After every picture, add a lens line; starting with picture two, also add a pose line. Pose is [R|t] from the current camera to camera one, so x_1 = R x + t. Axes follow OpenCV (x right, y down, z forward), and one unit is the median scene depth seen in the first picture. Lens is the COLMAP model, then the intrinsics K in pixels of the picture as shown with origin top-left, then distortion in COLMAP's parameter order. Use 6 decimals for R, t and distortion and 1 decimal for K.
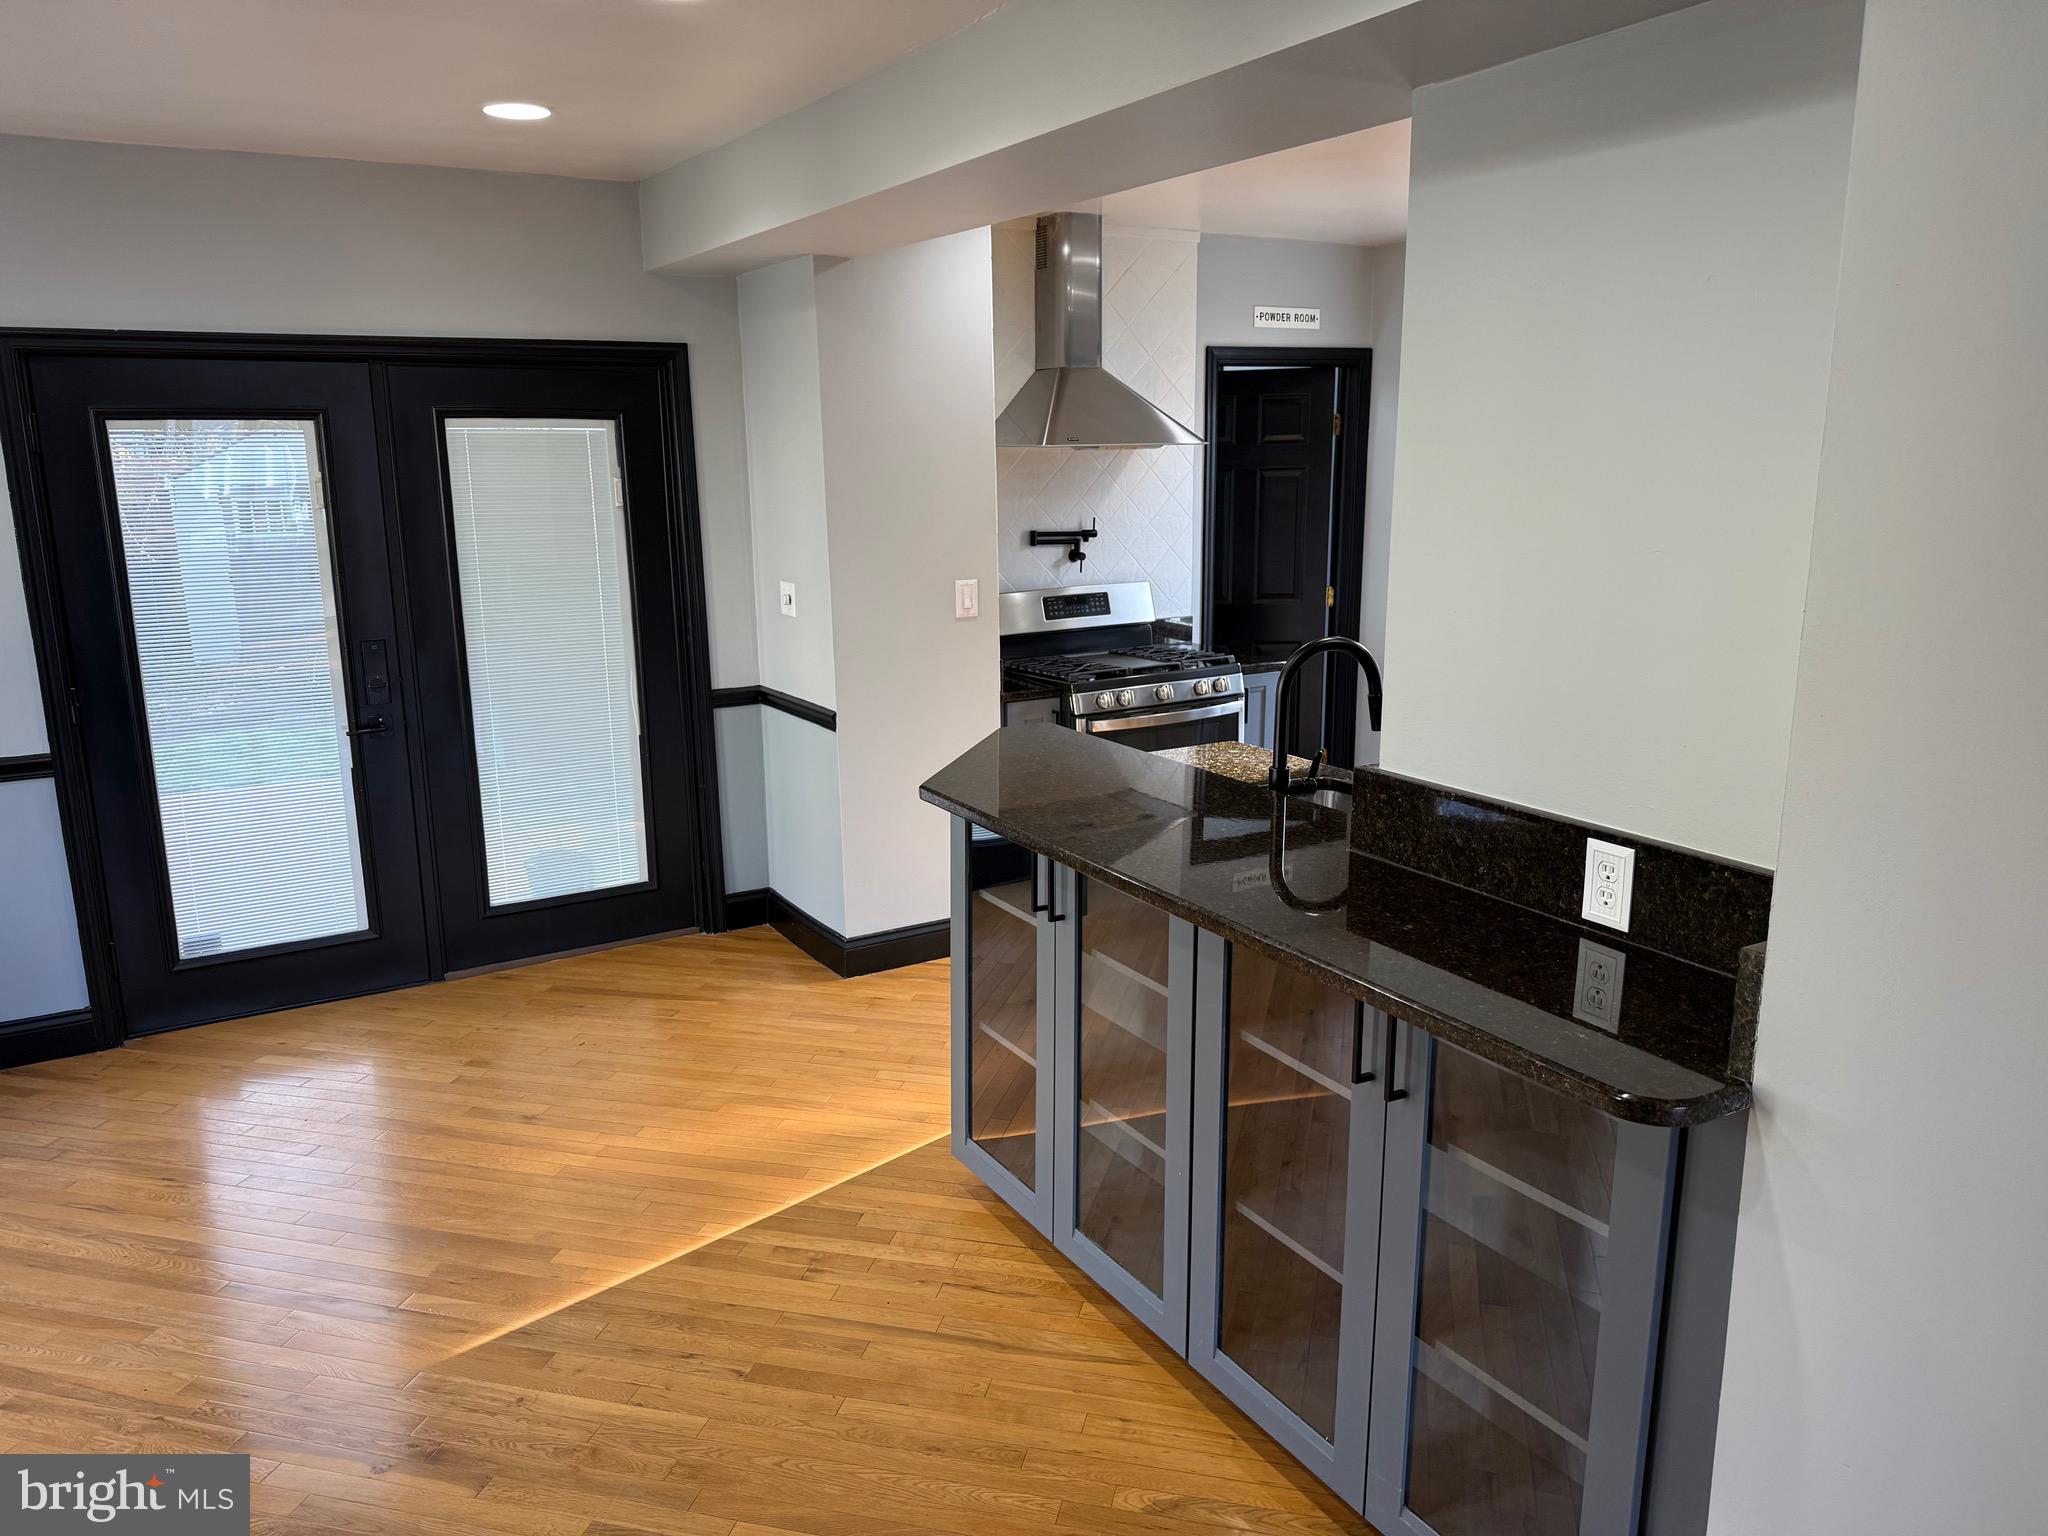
lens RADIAL K [[1424.8, 0, 1018.5], [0, 1424.8, 774.8], [0, 0, 1]] dist [0.070823, -0.091786]
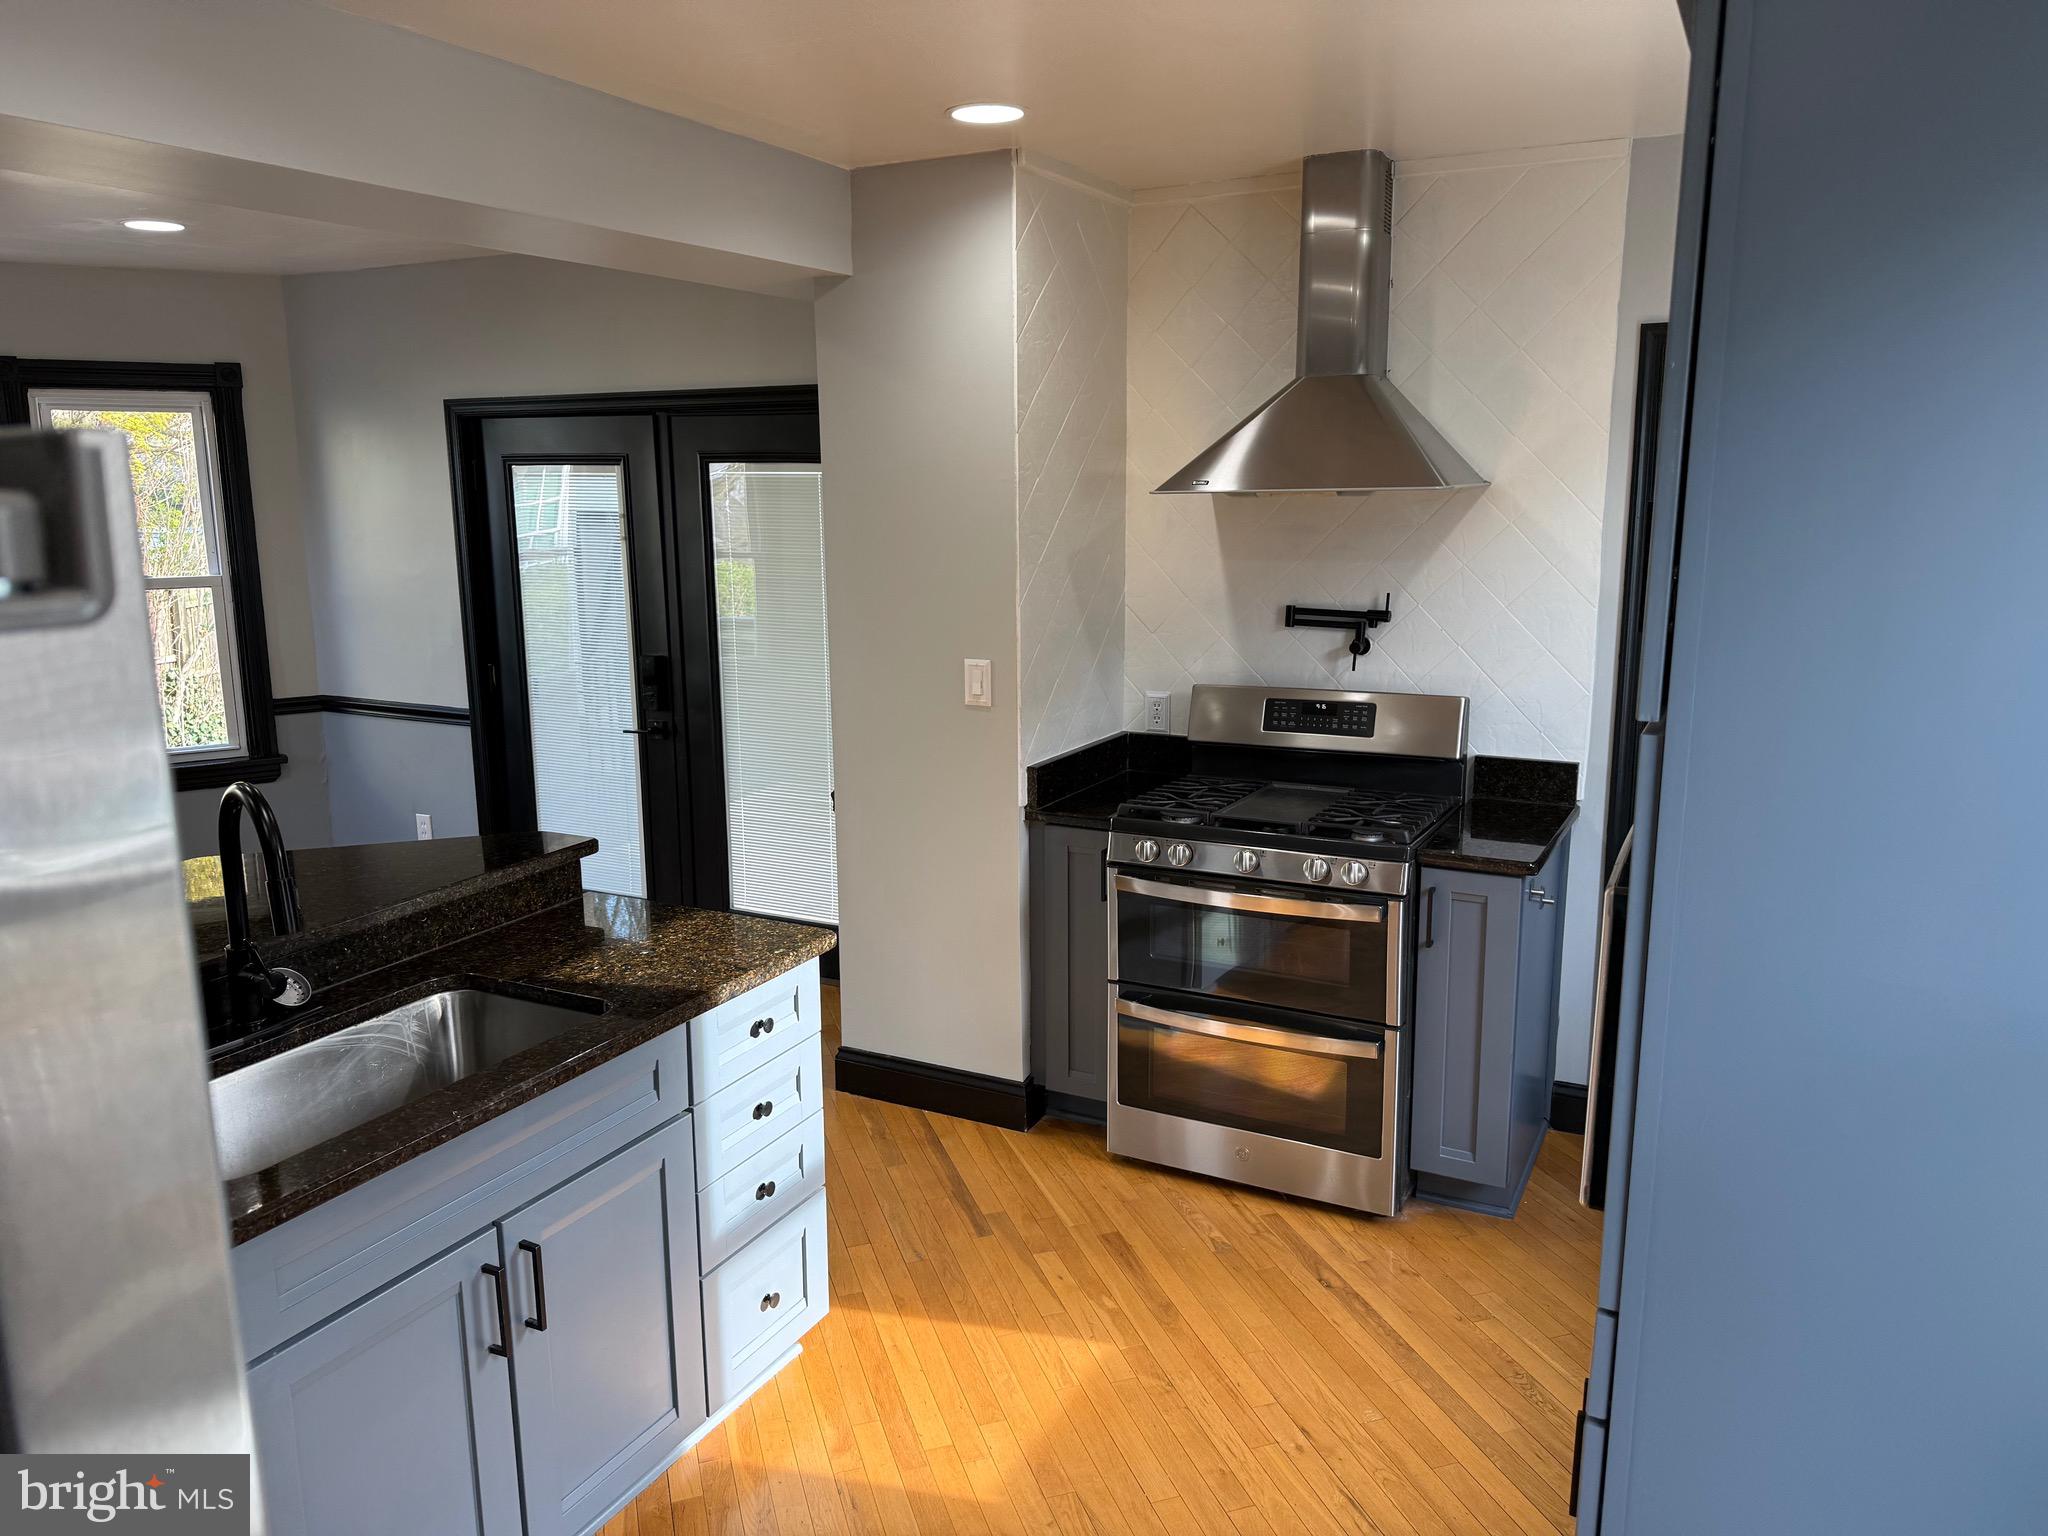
lens RADIAL K [[1424.8, 0, 1032.6], [0, 1424.8, 758.1], [0, 0, 1]] dist [0.070823, -0.091786]
pose [[0.528928, 0.169312, -0.831606, 0.694840], [-0.183849, 0.979487, 0.082487, -0.165744], [0.828514, 0.109260, 0.549206, 0.641757]]
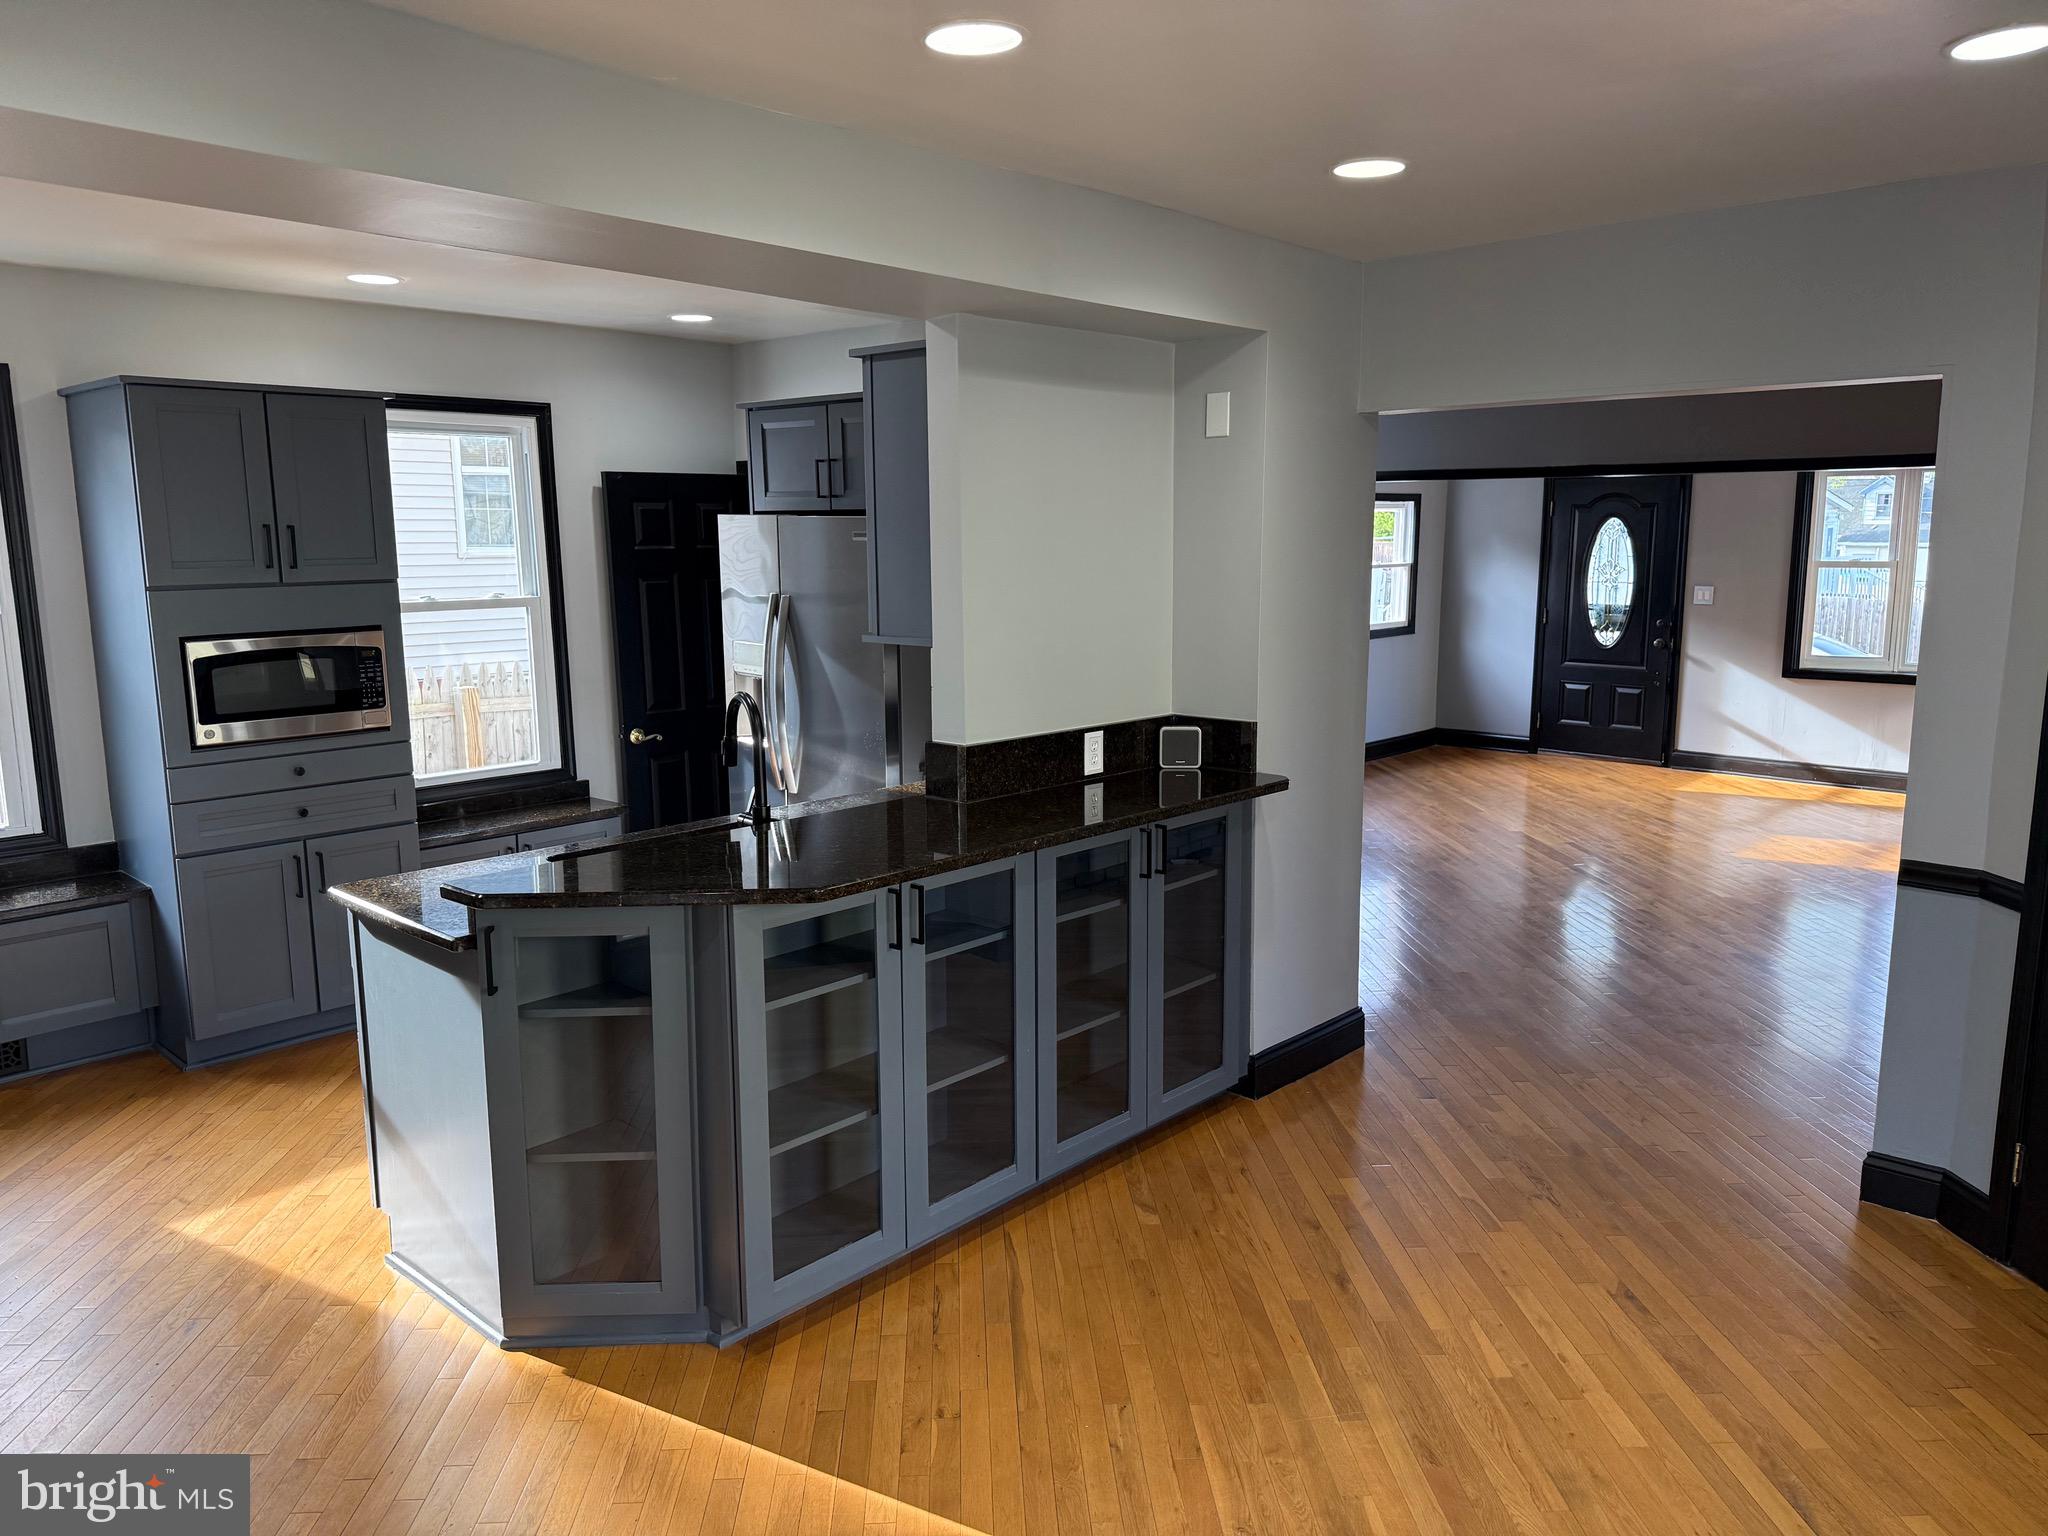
lens RADIAL K [[1424.8, 0, 1036.9], [0, 1424.8, 756.4], [0, 0, 1]] dist [0.070823, -0.091786]
pose [[-0.293097, -0.142444, 0.945412, -0.670494], [0.215733, 0.953484, 0.210542, -0.164351], [-0.931426, 0.265666, -0.248733, 0.729964]]
